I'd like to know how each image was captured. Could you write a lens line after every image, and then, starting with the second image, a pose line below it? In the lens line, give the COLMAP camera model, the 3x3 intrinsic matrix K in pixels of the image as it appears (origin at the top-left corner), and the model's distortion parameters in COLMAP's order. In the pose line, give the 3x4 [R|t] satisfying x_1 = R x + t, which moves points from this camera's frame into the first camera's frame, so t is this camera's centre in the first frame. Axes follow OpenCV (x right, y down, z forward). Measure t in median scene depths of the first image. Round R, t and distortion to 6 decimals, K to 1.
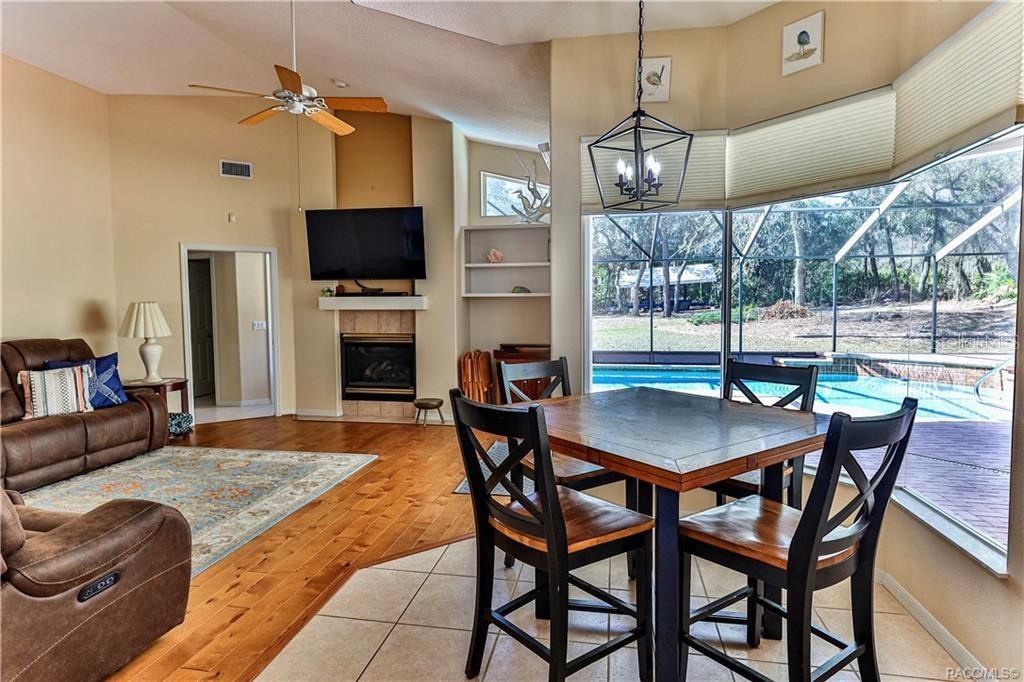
lens RADIAL K [[554.8, 0, 512.0], [0, 554.8, 341.0], [0, 0, 1]] dist [-0.001575, -0.000959]
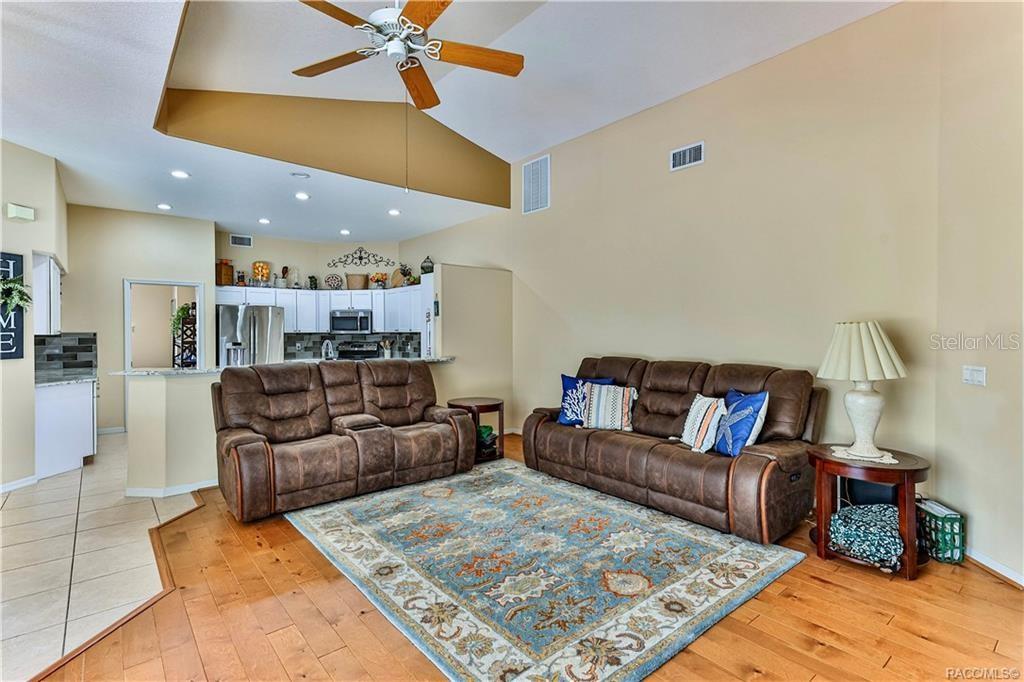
lens RADIAL K [[488.5, 0, 512.2], [0, 488.5, 335.9], [0, 0, 1]] dist [0.002460, 0.000217]
pose [[-0.637640, 0.013960, -0.770208, -0.000805], [-0.047201, 0.997249, 0.057151, -0.060765], [0.768887, 0.072796, -0.635227, 0.942468]]
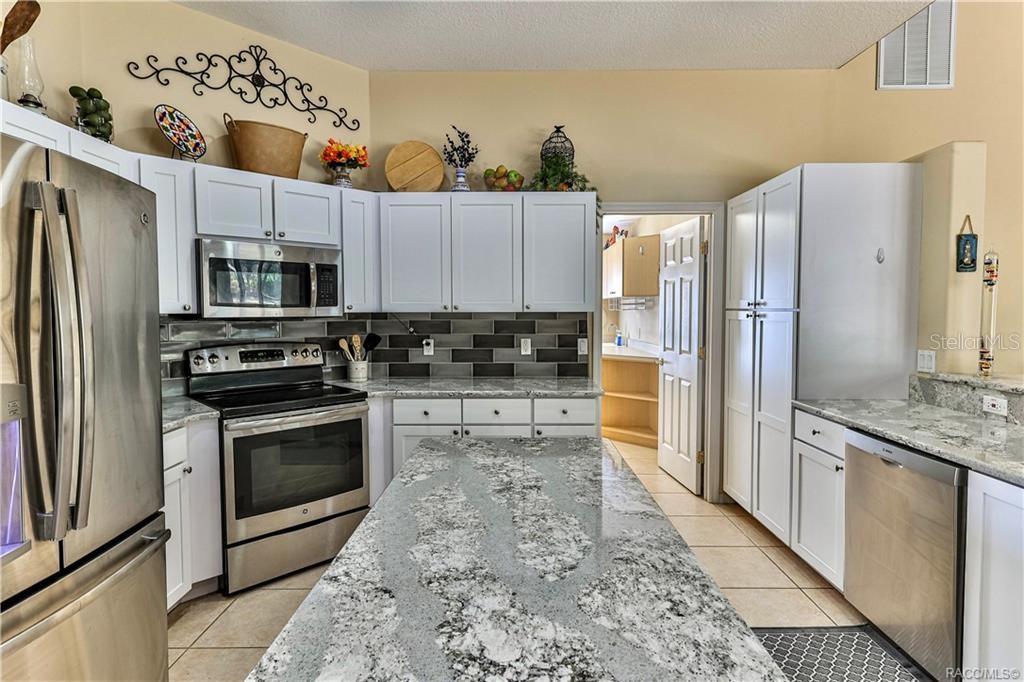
lens RADIAL K [[531.0, 0, 512.0], [0, 531.0, 341.0], [0, 0, 1]] dist [-0.001800, 0.000281]
pose [[0.177420, 0.060975, -0.982244, -0.281830], [-0.065990, 0.996570, 0.049945, 0.019183], [0.981920, 0.055957, 0.180835, -0.187552]]
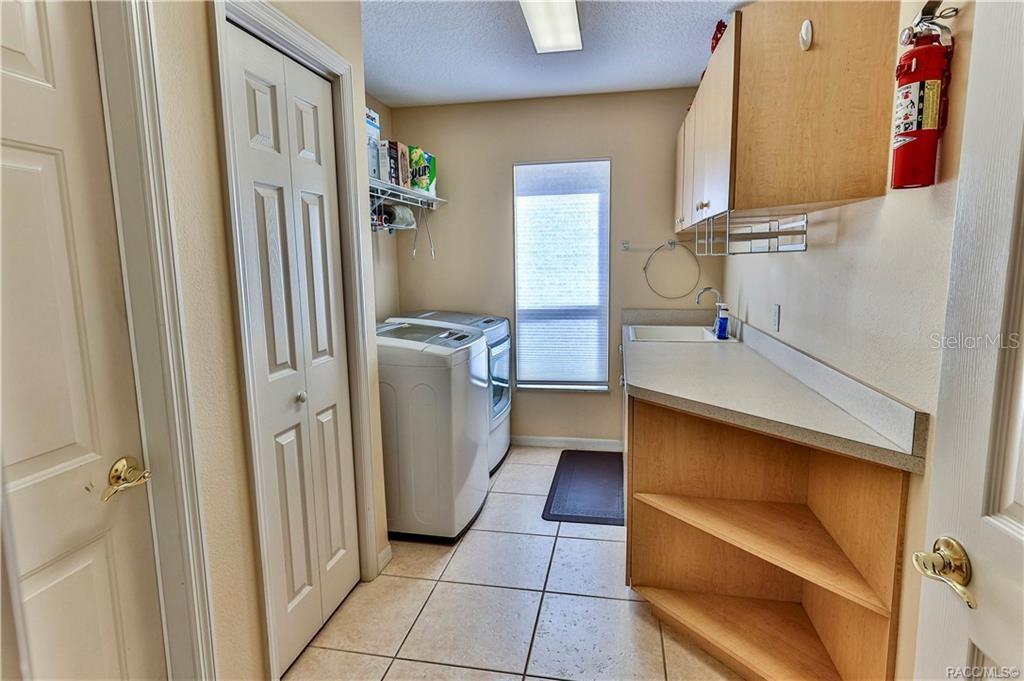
lens RADIAL K [[518.2, 0, 512.0], [0, 518.2, 340.5], [0, 0, 1]] dist [0.000170, 0.000440]
pose [[-0.022706, 0.147371, -0.988821, -0.878209], [-0.051525, 0.987589, 0.148370, 0.009379], [0.998414, 0.054318, -0.014831, 0.057415]]
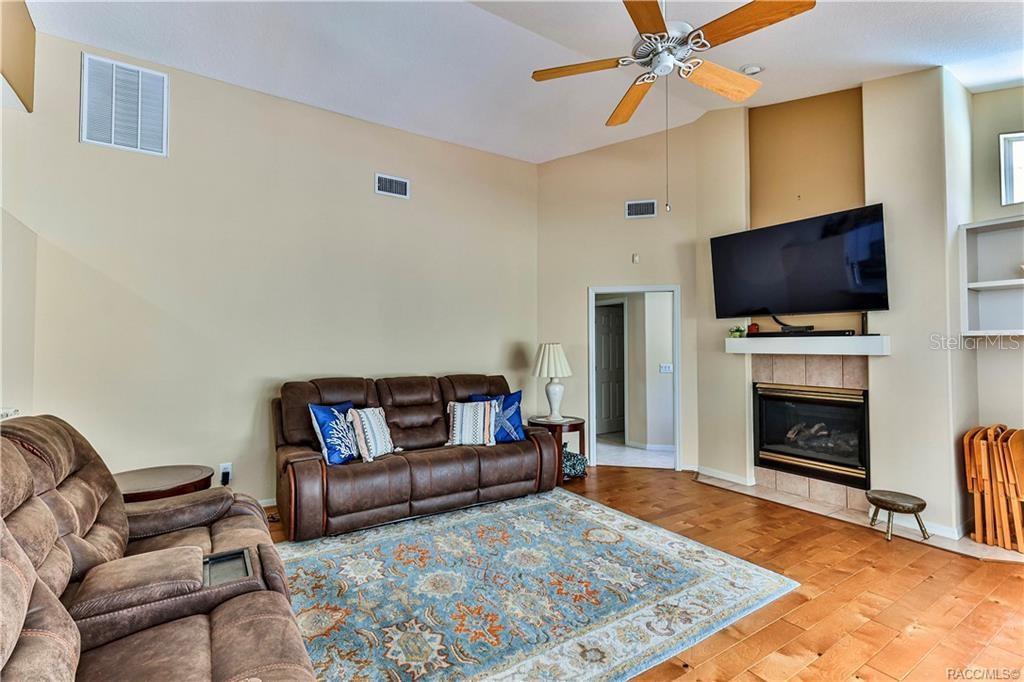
lens RADIAL K [[465.2, 0, 514.0], [0, 465.2, 333.1], [0, 0, 1]] dist [0.009965, -0.000094]
pose [[0.689934, -0.015764, -0.723700, -0.060493], [-0.054268, 0.995823, -0.073427, -0.018124], [0.721835, 0.089934, 0.686197, 0.298448]]
